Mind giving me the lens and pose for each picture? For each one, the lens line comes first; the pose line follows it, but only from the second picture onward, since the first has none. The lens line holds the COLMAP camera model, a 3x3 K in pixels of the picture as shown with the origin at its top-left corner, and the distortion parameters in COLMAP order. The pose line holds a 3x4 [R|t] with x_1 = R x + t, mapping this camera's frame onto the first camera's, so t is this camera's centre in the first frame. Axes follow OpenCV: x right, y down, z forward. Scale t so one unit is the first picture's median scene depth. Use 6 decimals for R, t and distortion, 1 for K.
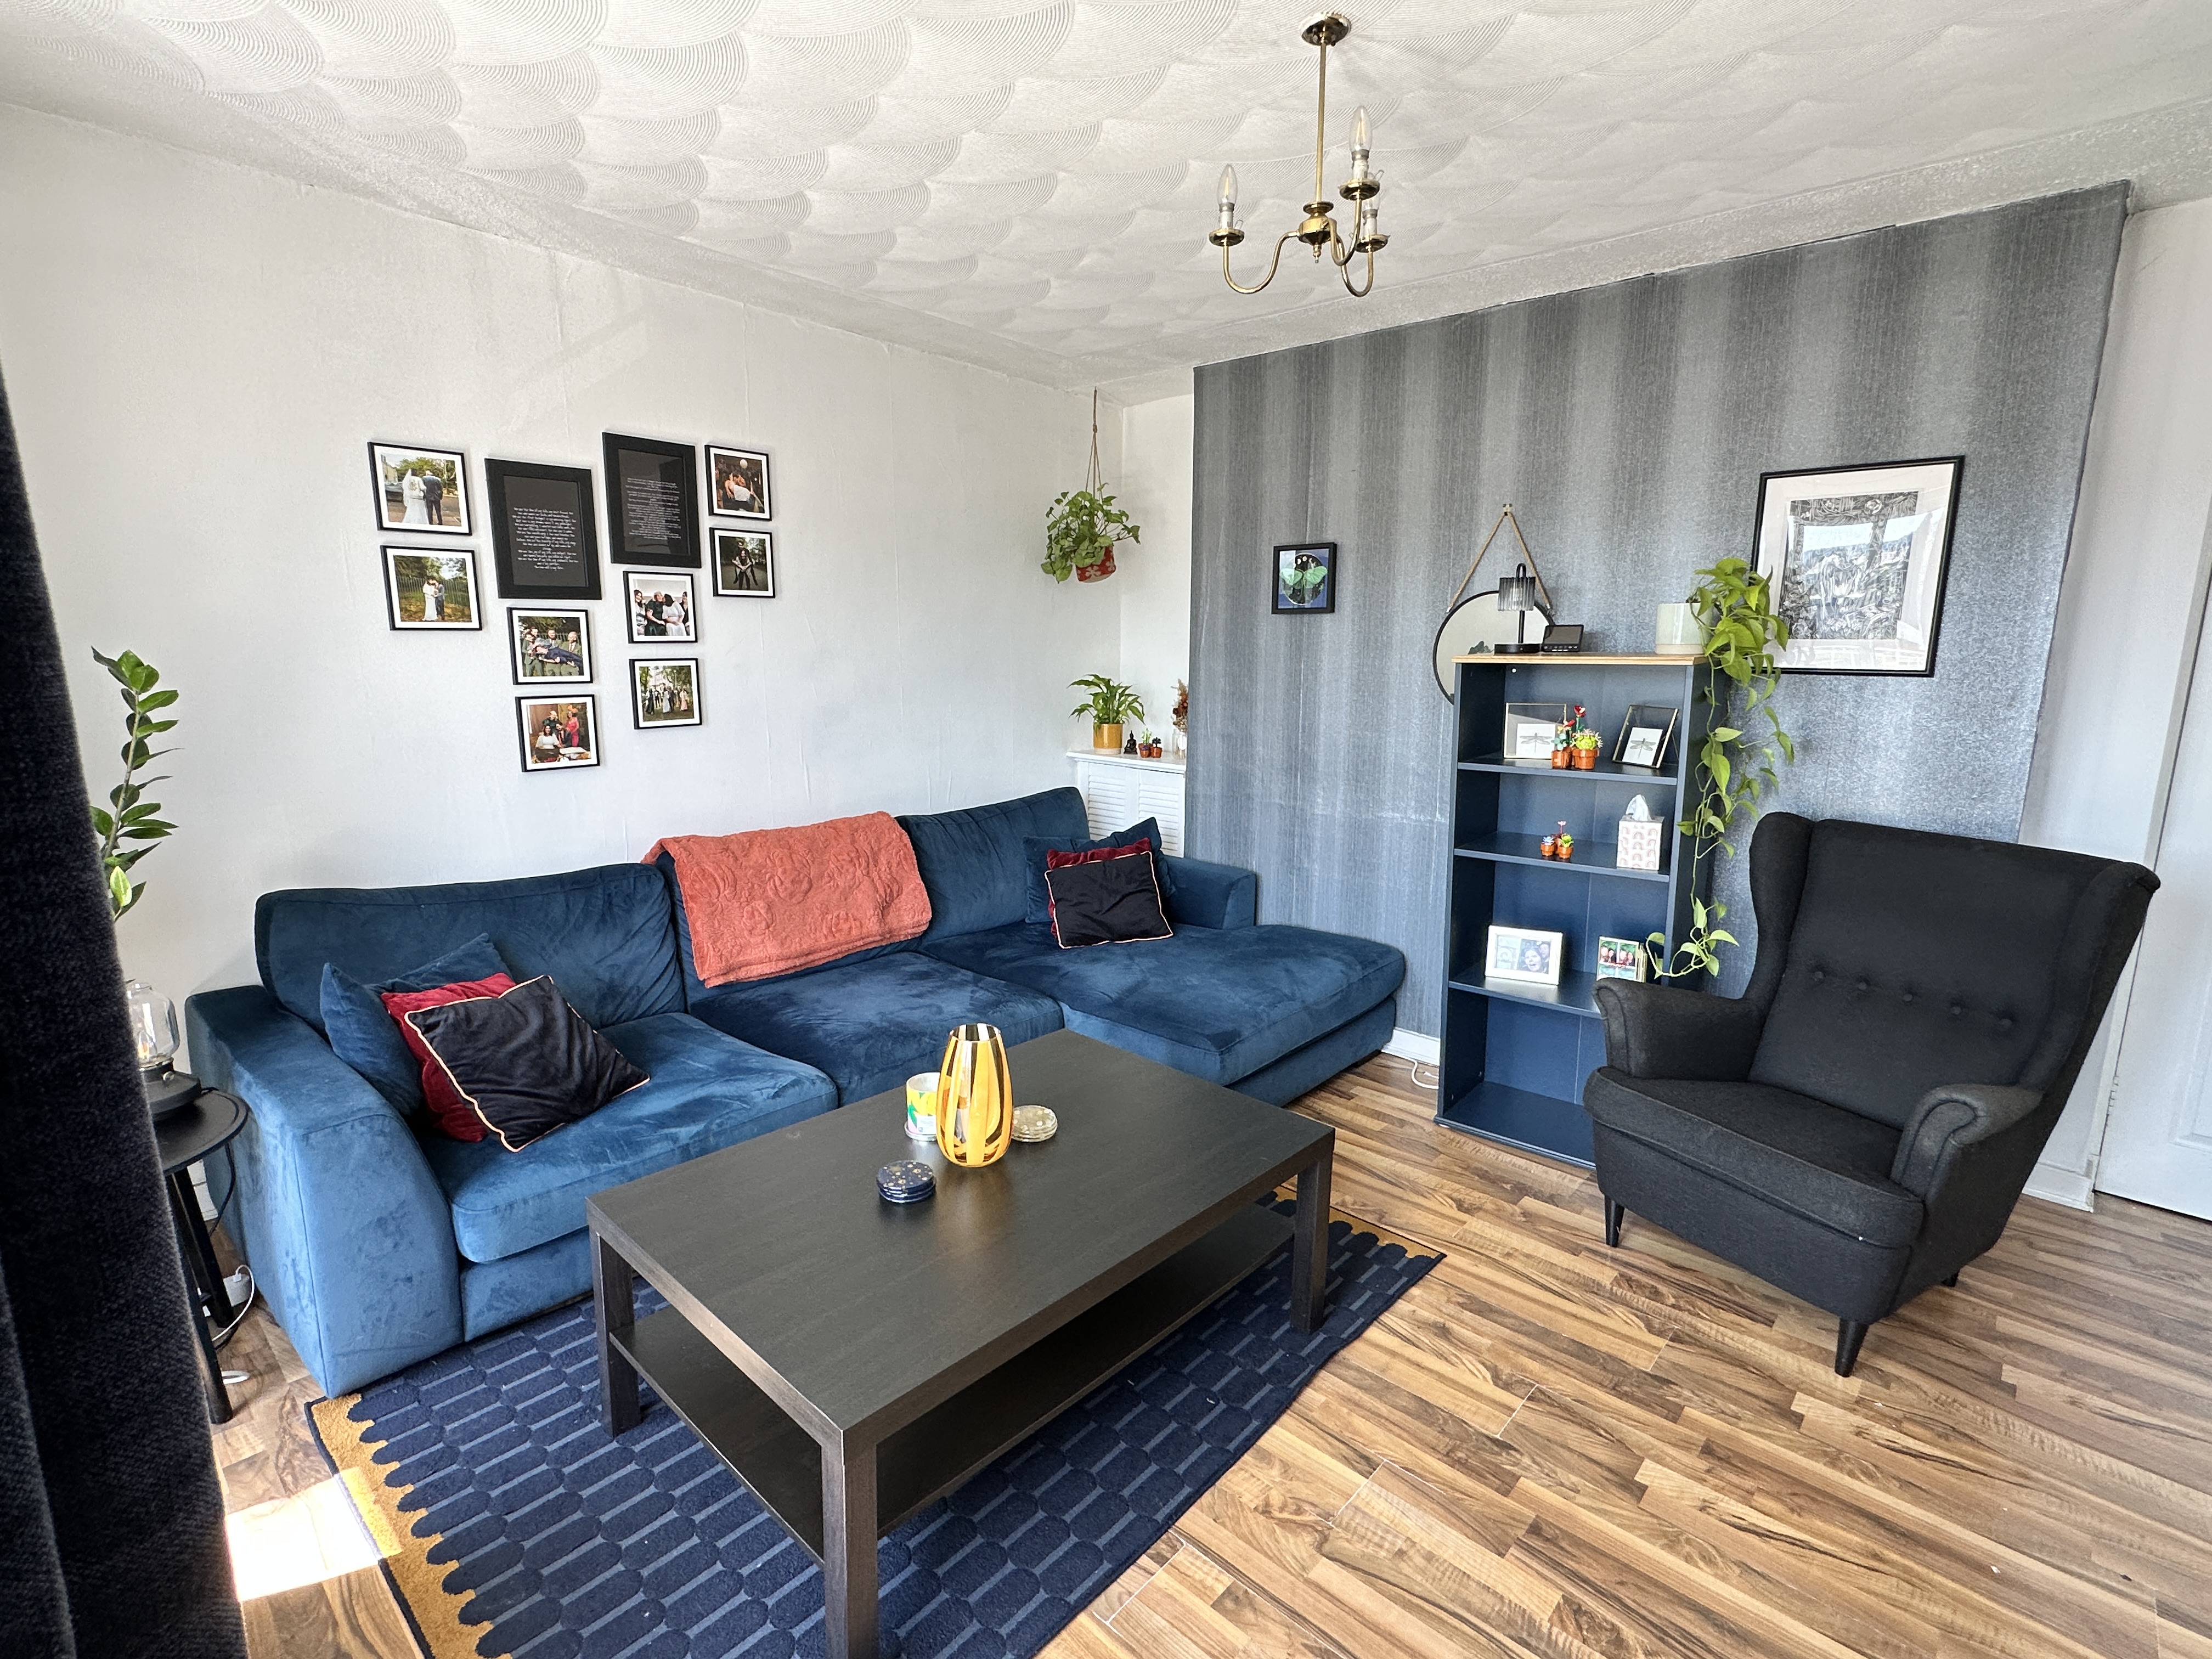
lens RADIAL K [[1056.3, 0, 1096.0], [0, 1056.3, 835.1], [0, 0, 1]] dist [-0.004792, 0.001322]
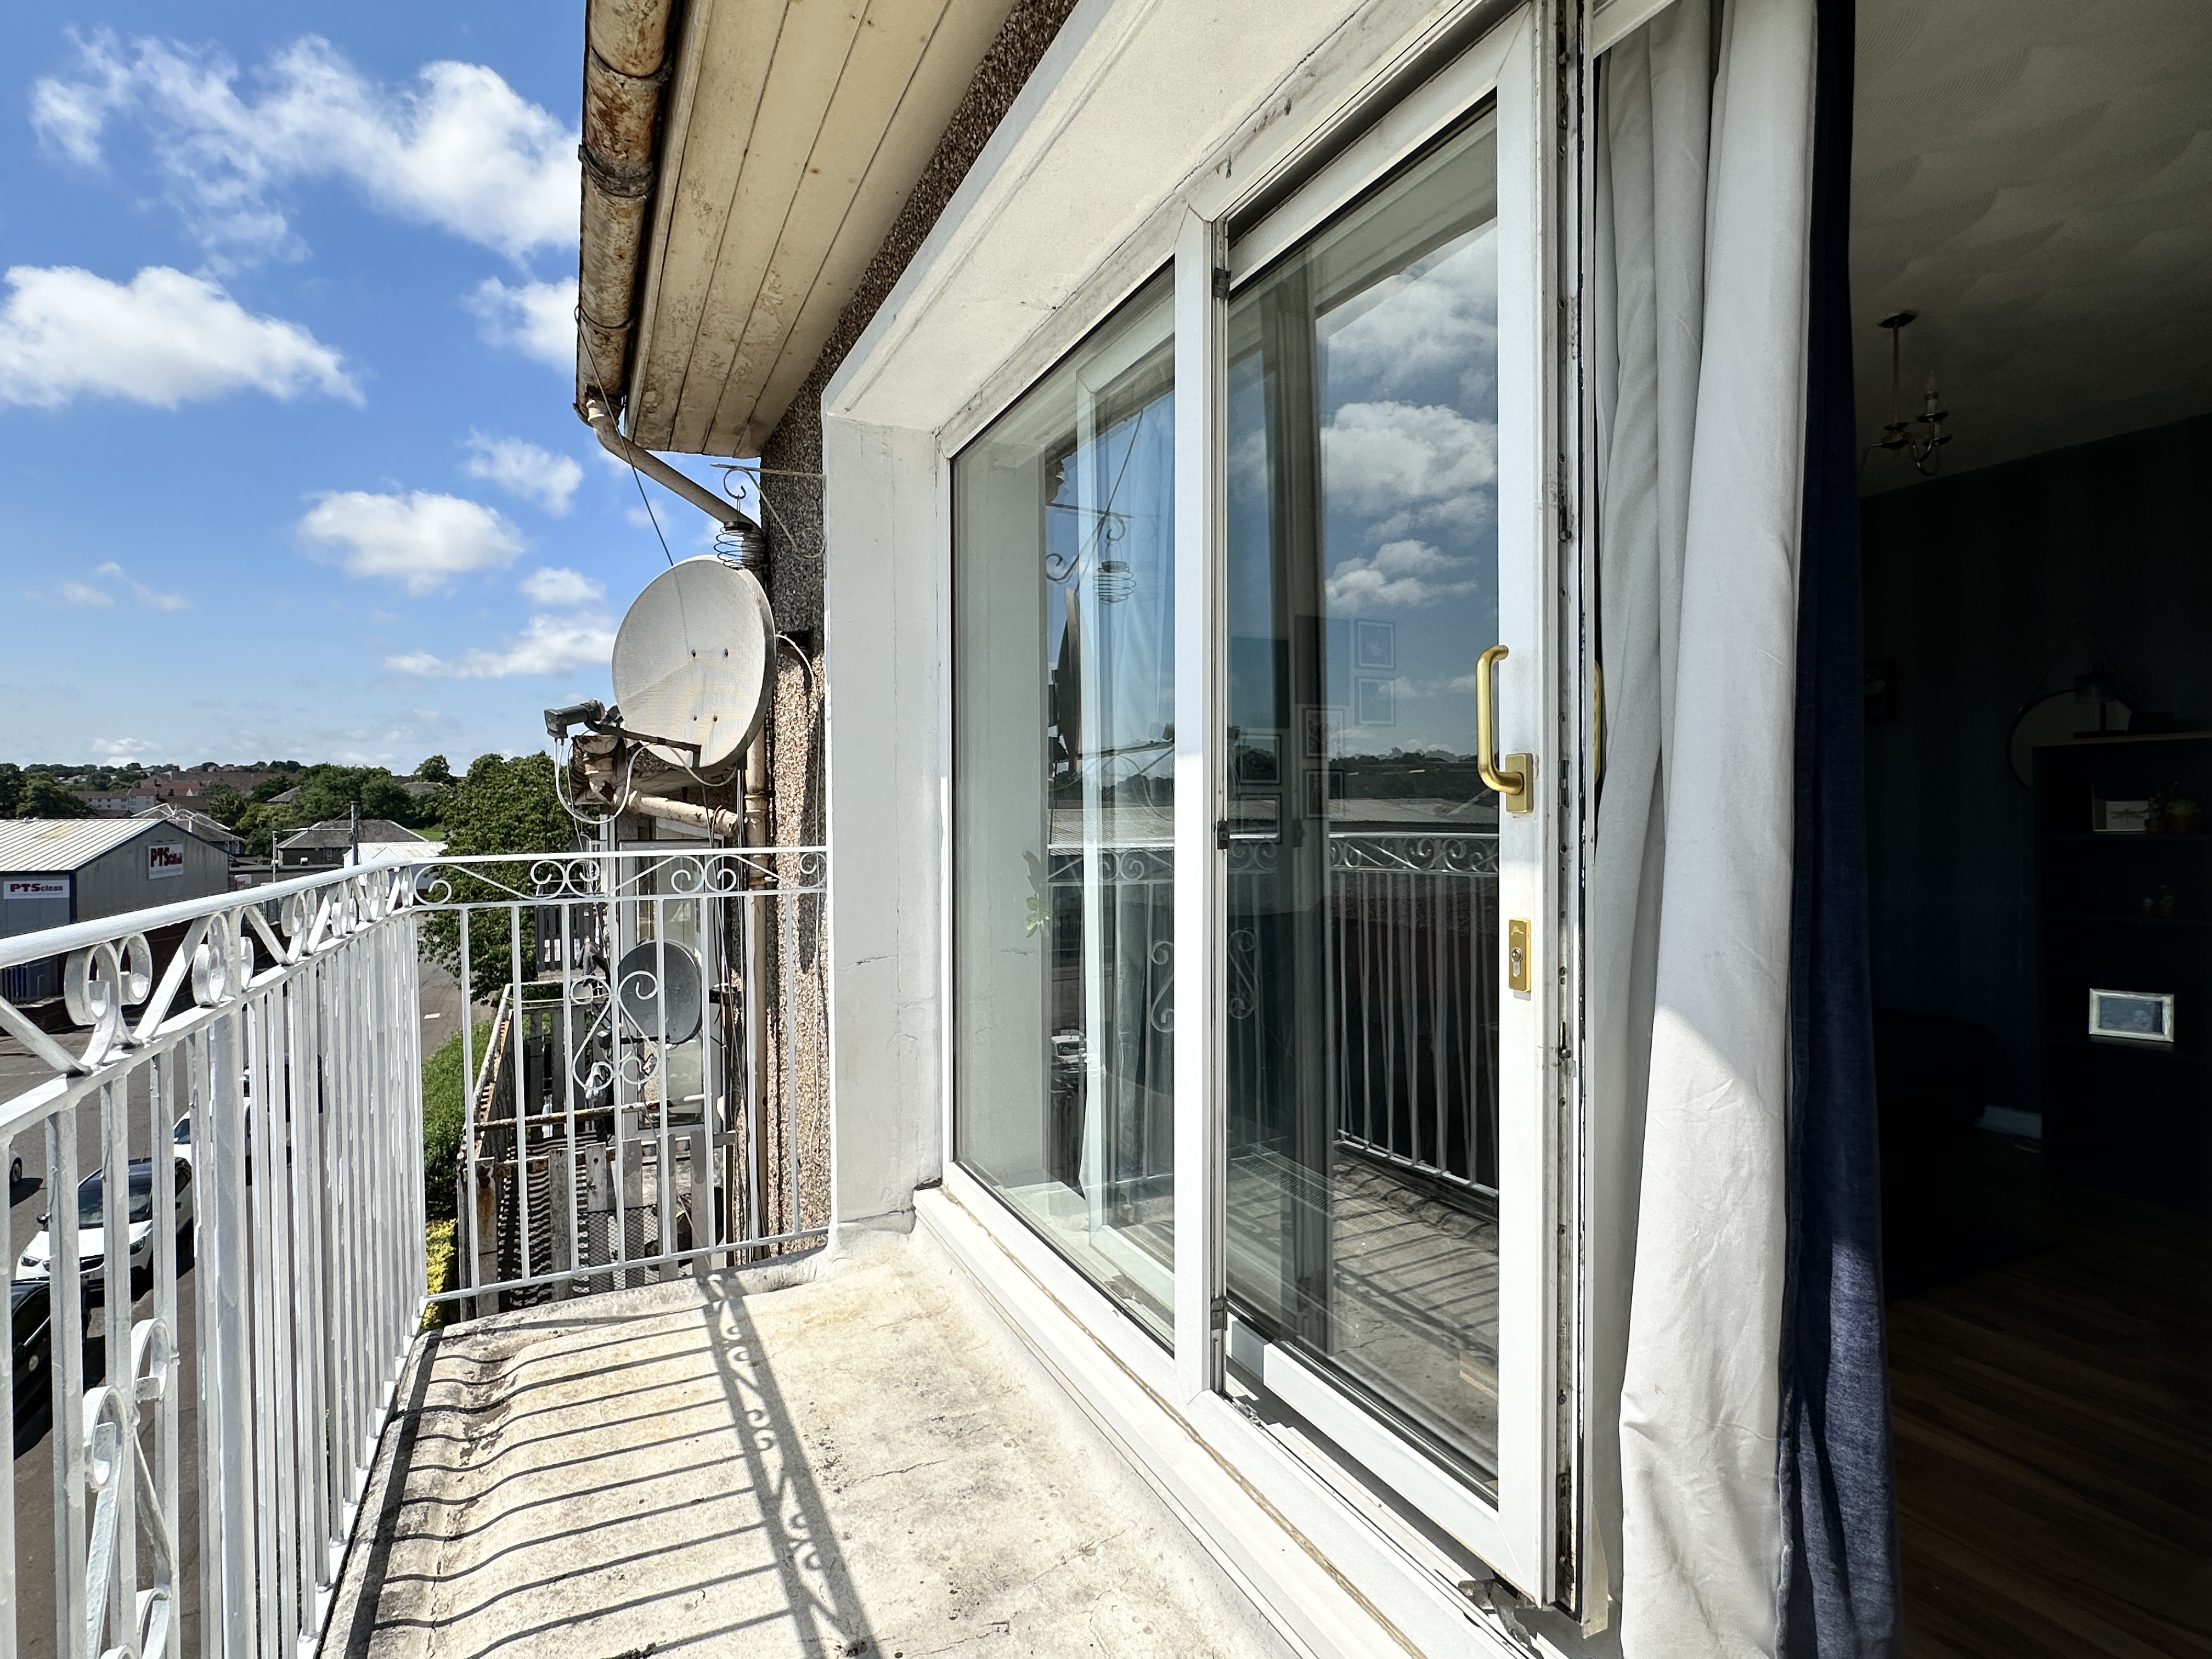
lens RADIAL K [[1104.1, 0, 1110.6], [0, 1104.1, 832.2], [0, 0, 1]] dist [-0.005027, 0.001085]
pose [[0.931433, -0.007528, -0.363834, -0.189528], [-0.052383, 0.986601, -0.154516, 0.195624], [0.360122, 0.162980, 0.918559, -0.532709]]
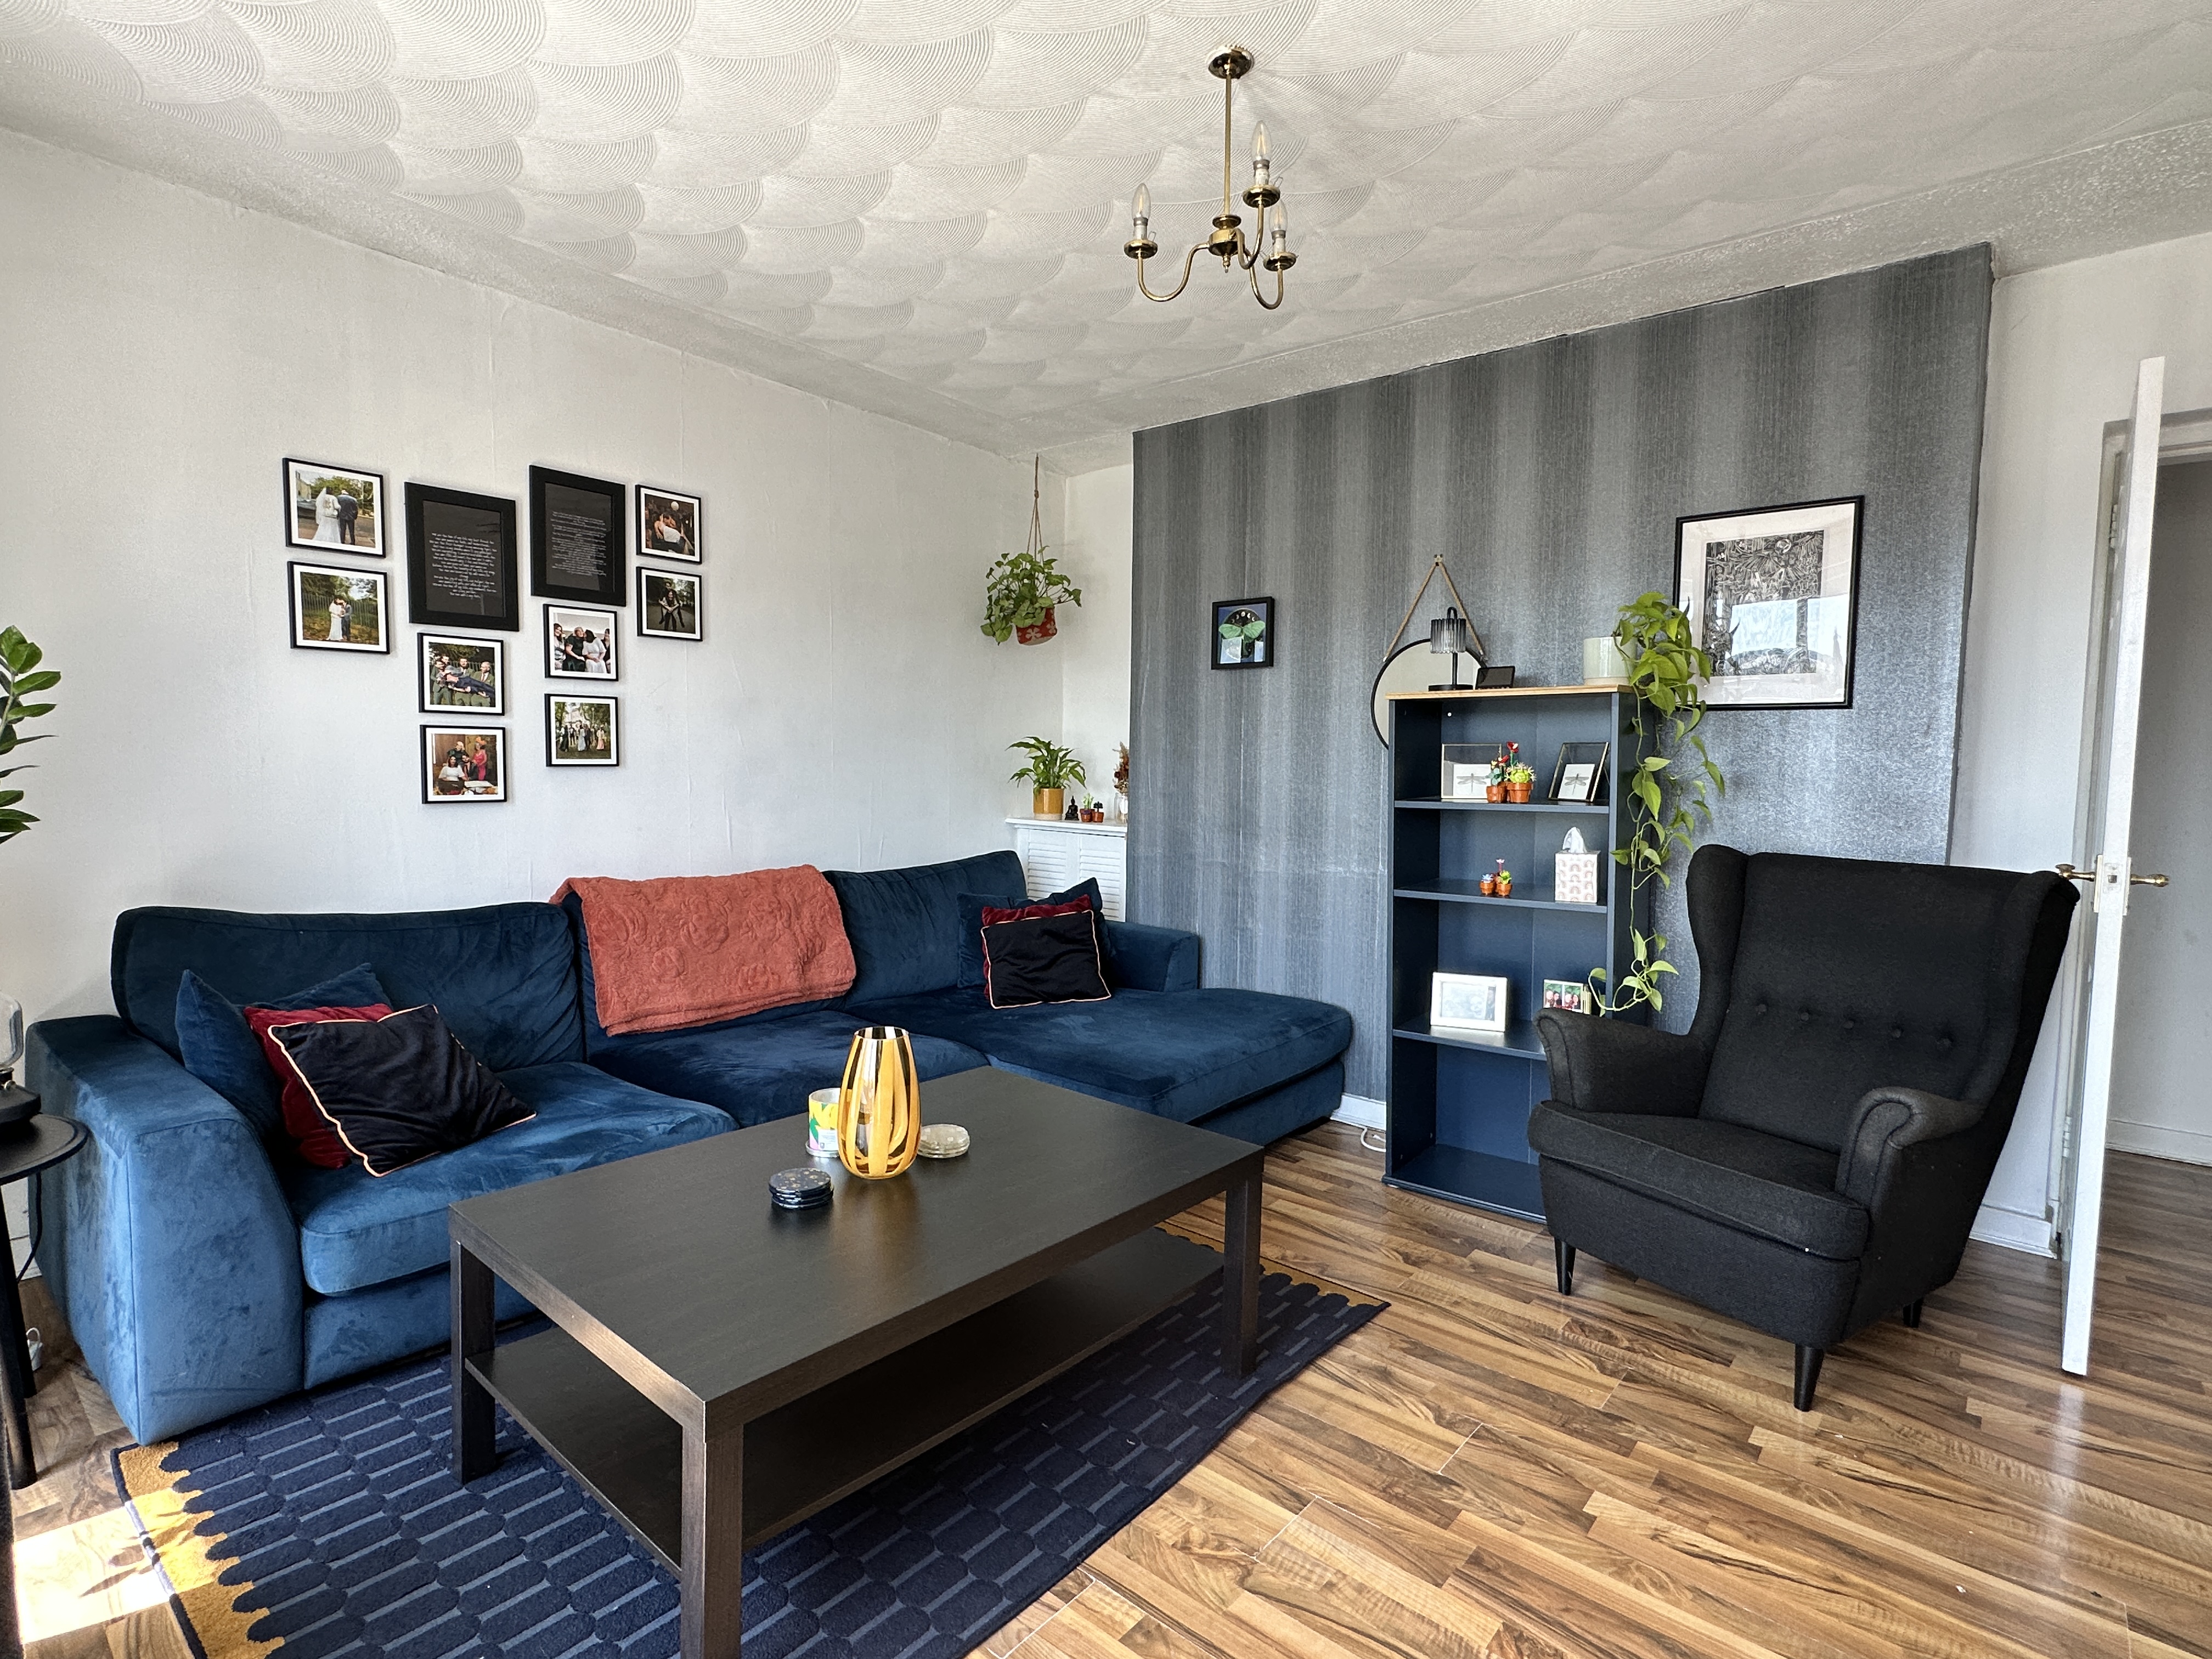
lens RADIAL K [[1104.1, 0, 1096.1], [0, 1104.1, 836.2], [0, 0, 1]] dist [-0.005027, 0.001085]
pose [[0.999268, 0.005944, 0.037787, 0.031194], [-0.001675, 0.993705, -0.112019, 0.095416], [-0.038215, 0.111874, 0.992987, -0.009161]]
